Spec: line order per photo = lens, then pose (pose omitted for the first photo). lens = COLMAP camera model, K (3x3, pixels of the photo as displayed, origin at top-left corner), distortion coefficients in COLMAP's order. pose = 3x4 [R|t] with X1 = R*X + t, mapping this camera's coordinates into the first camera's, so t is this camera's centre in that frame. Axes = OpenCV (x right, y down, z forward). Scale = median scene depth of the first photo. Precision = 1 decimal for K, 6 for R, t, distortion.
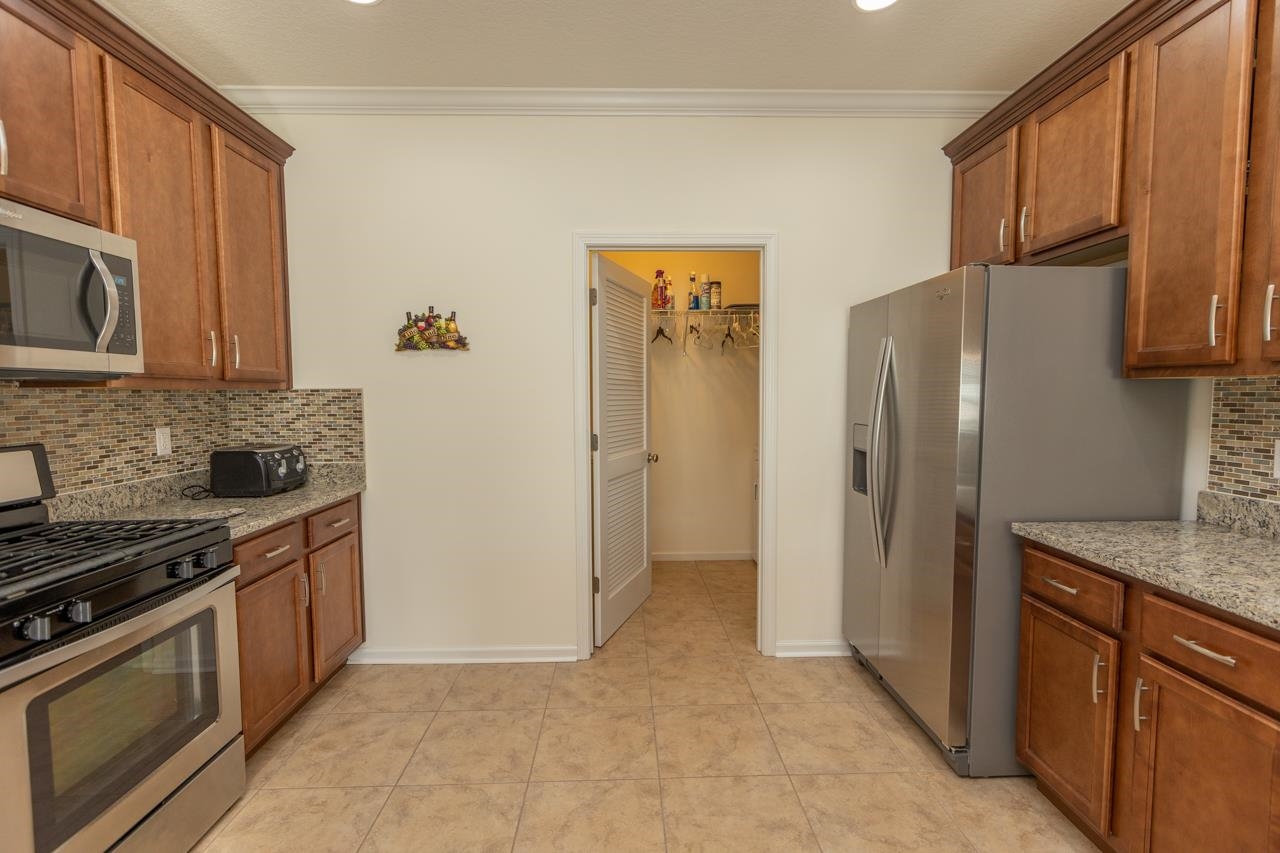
lens RADIAL K [[569.7, 0, 642.6], [0, 569.7, 428.2], [0, 0, 1]] dist [-0.001037, -0.001271]
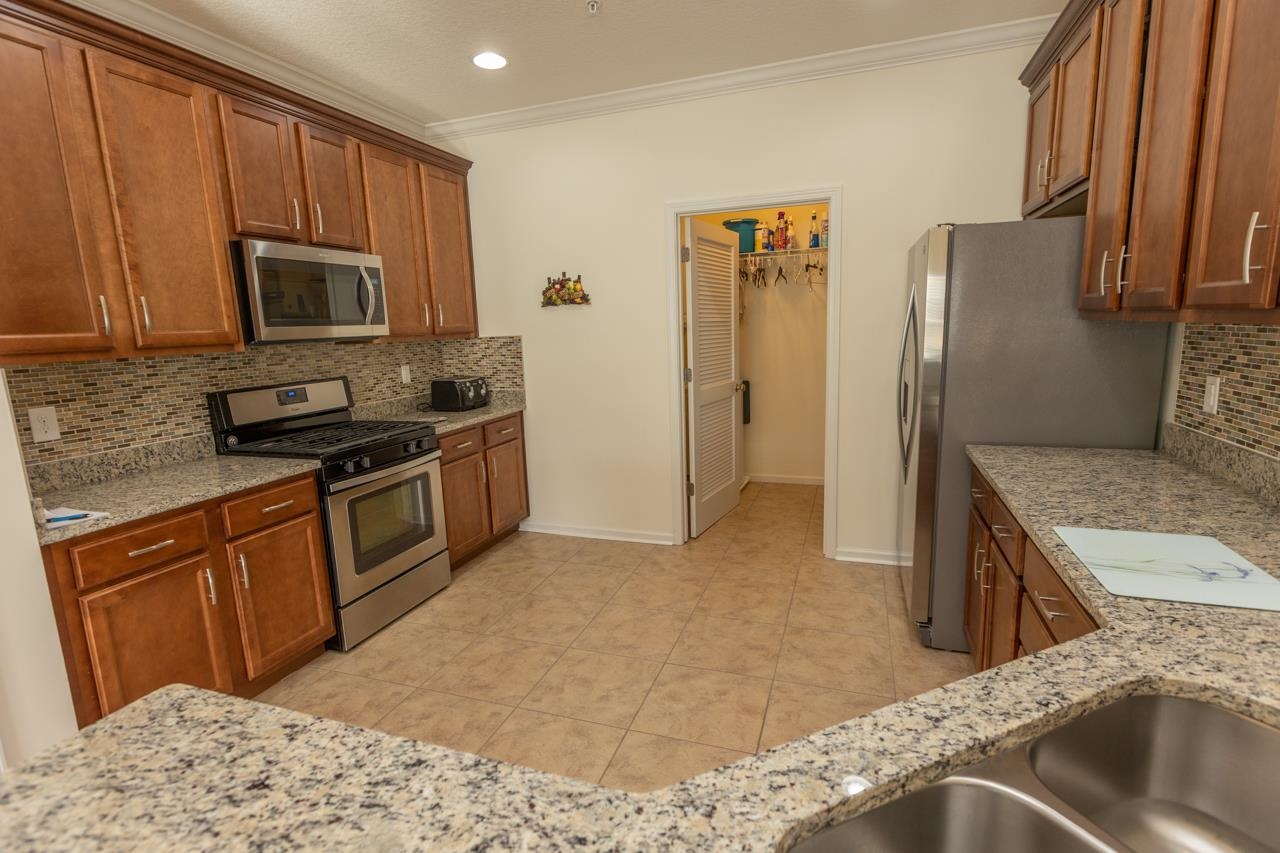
lens RADIAL K [[611.2, 0, 637.9], [0, 611.2, 428.1], [0, 0, 1]] dist [-0.011519, 0.001048]
pose [[0.931086, 0.033275, -0.363280, 0.379649], [0.008773, 0.993501, 0.113485, -0.015555], [0.364695, -0.108851, 0.924743, -0.347292]]
